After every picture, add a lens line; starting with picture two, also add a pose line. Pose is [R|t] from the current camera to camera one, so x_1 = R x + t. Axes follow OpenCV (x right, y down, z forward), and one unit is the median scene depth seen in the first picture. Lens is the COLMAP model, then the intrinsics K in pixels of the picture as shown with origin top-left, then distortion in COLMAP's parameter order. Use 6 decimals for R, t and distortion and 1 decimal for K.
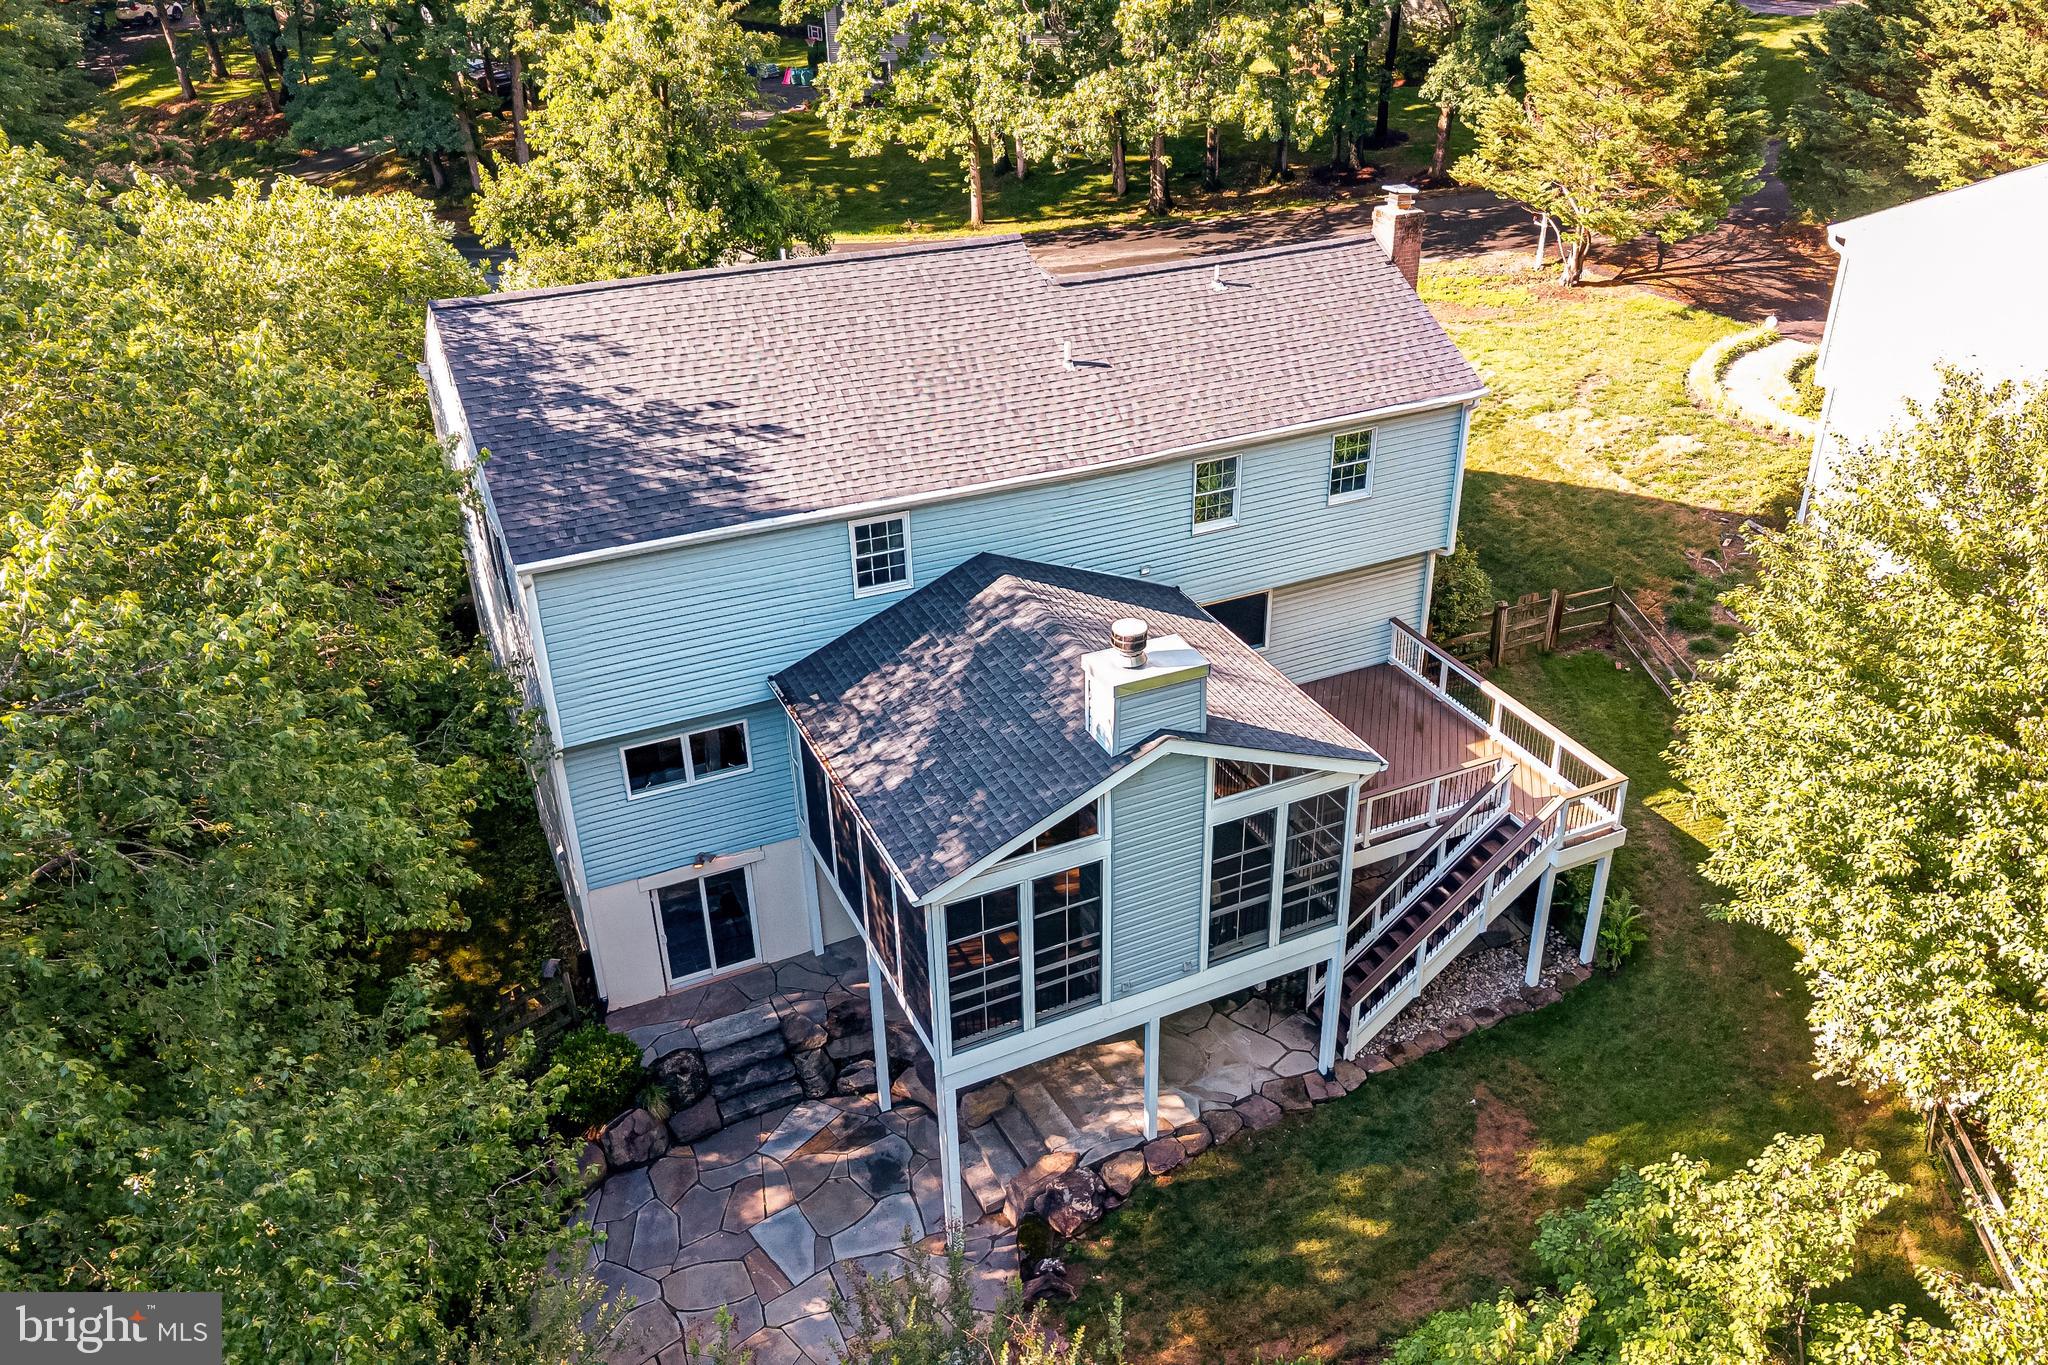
lens RADIAL K [[1593.4, 0, 1070.8], [0, 1593.4, 675.2], [0, 0, 1]] dist [0.025593, -0.003293]
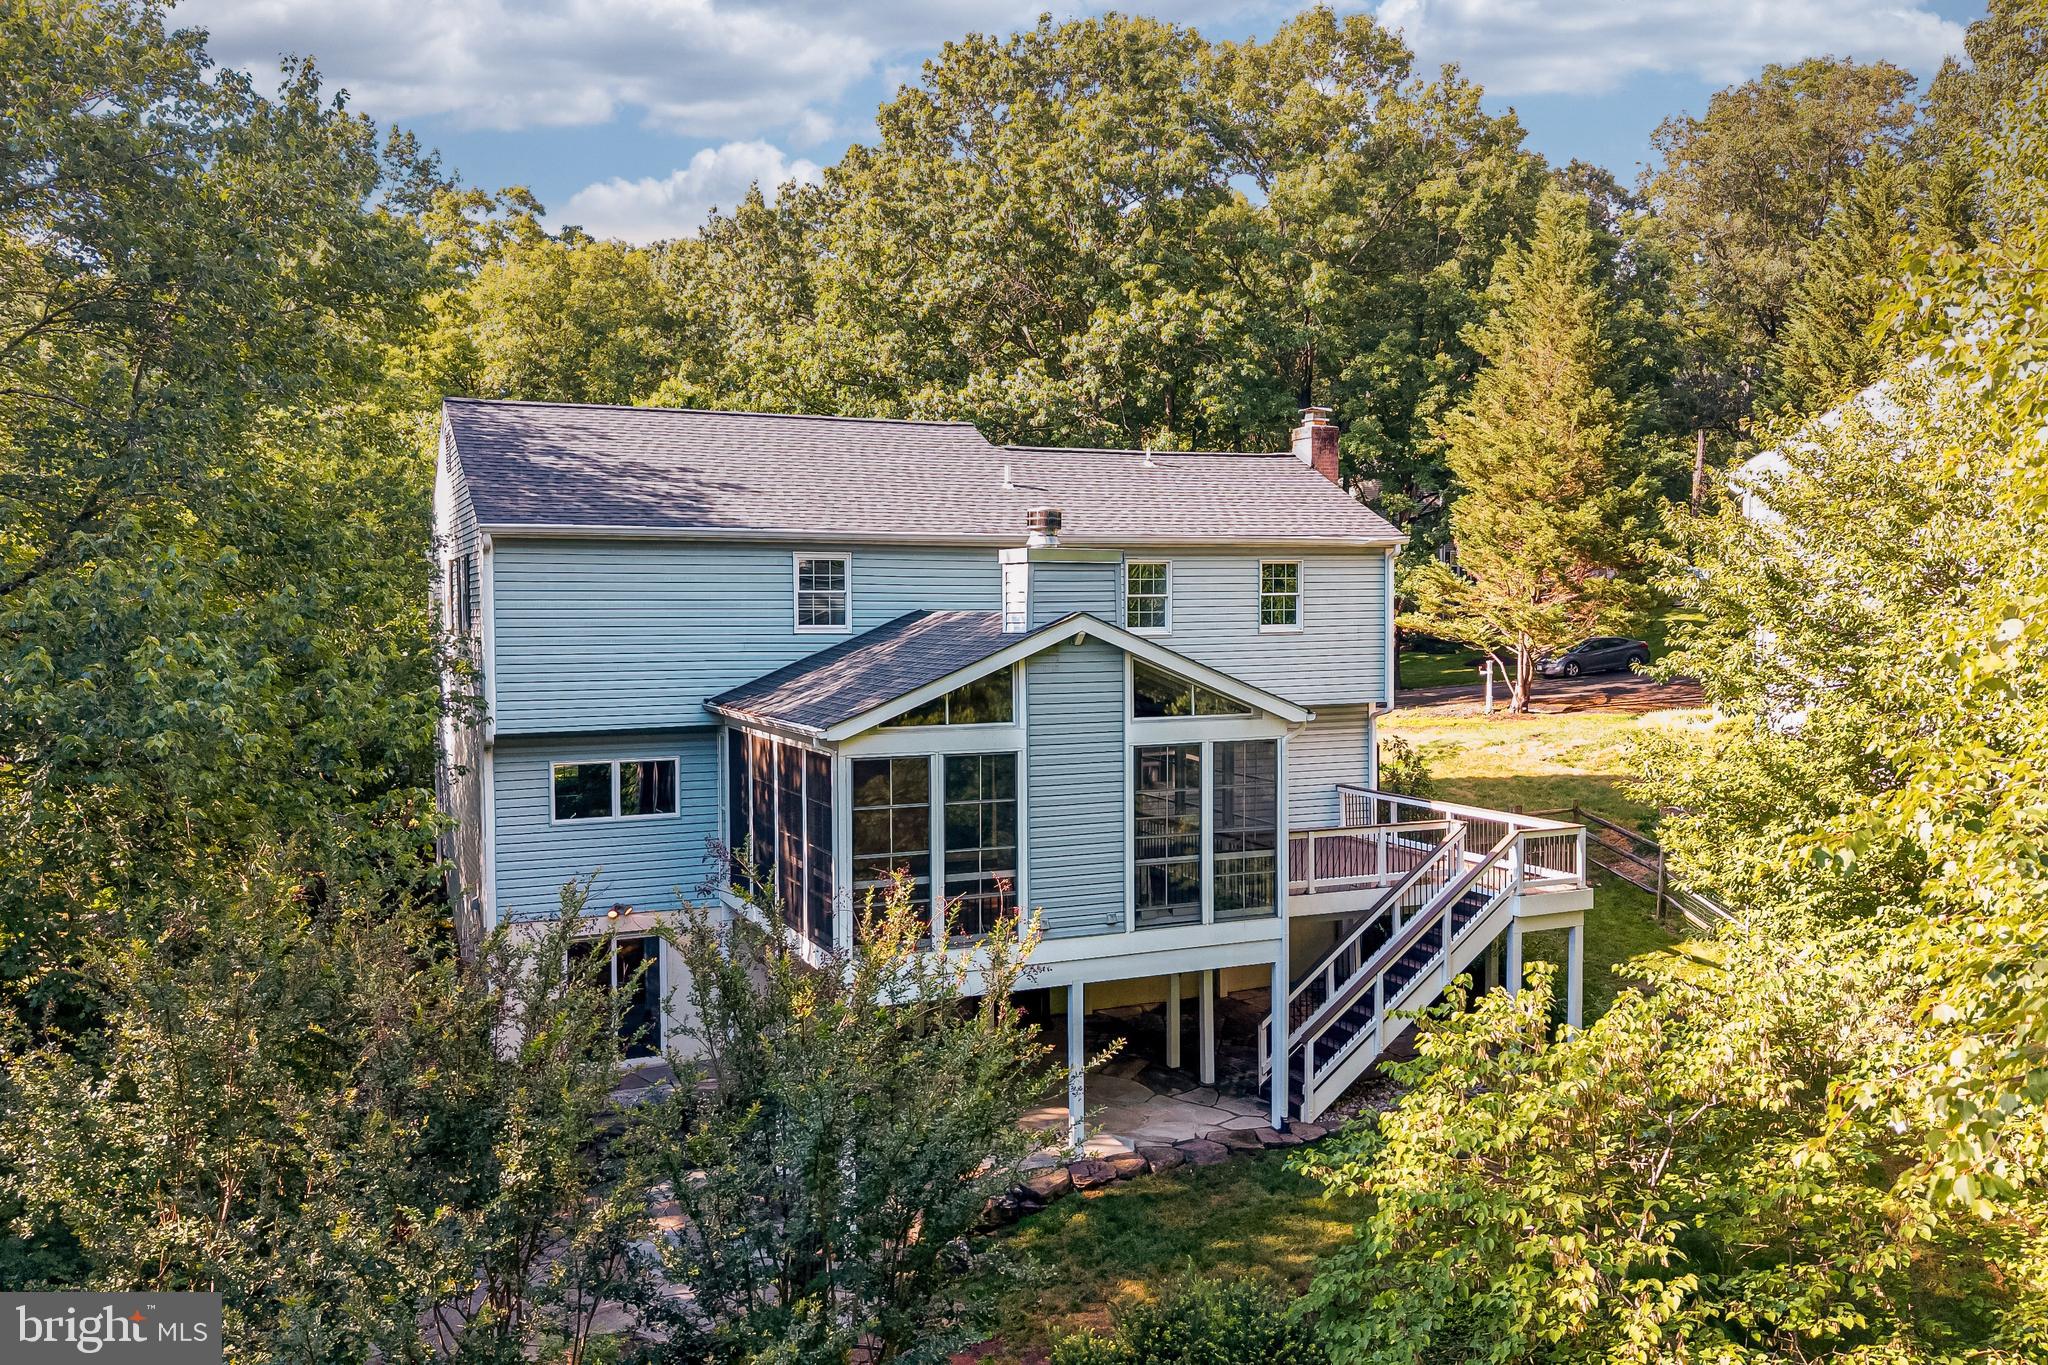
lens RADIAL K [[1579.3, 0, 956.2], [0, 1579.3, 681.3], [0, 0, 1]] dist [0.050562, 0.000133]
pose [[0.997412, 0.003913, -0.071793, 0.044777], [-0.035375, 0.896011, -0.442620, 0.439363], [0.062596, 0.444014, 0.893831, 0.098240]]
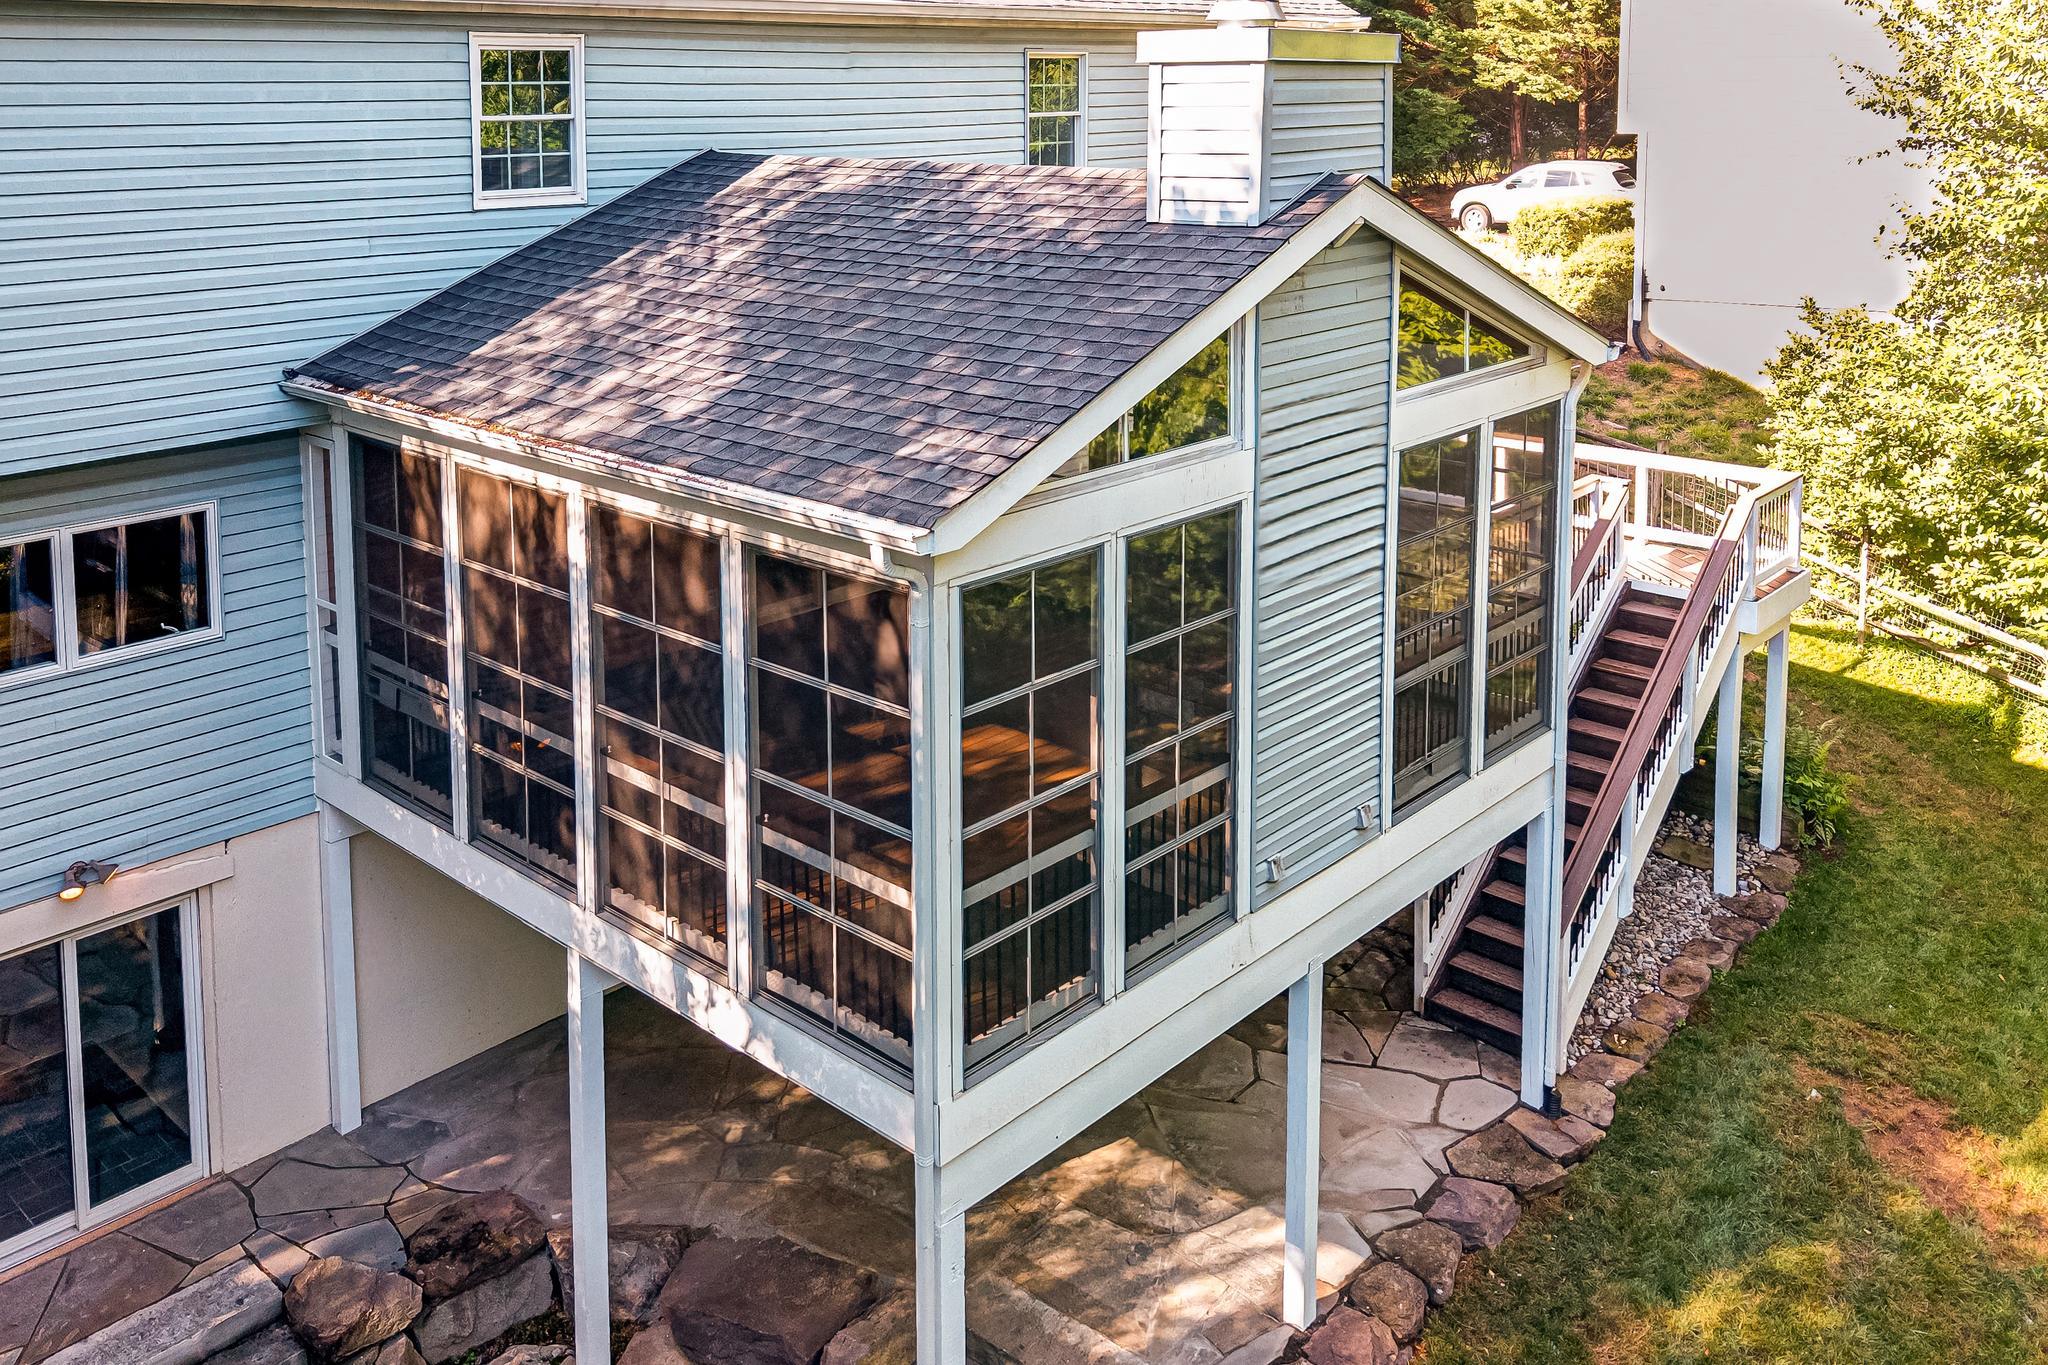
lens RADIAL K [[1704.4, 0, 993.4], [0, 1704.4, 275.2], [0, 0, 1]] dist [-0.004355, -0.007261]
pose [[0.934980, -0.029666, 0.353459, -0.173702], [0.168370, 0.914194, -0.368648, 0.187521], [-0.312194, 0.404190, 0.859747, 0.523542]]
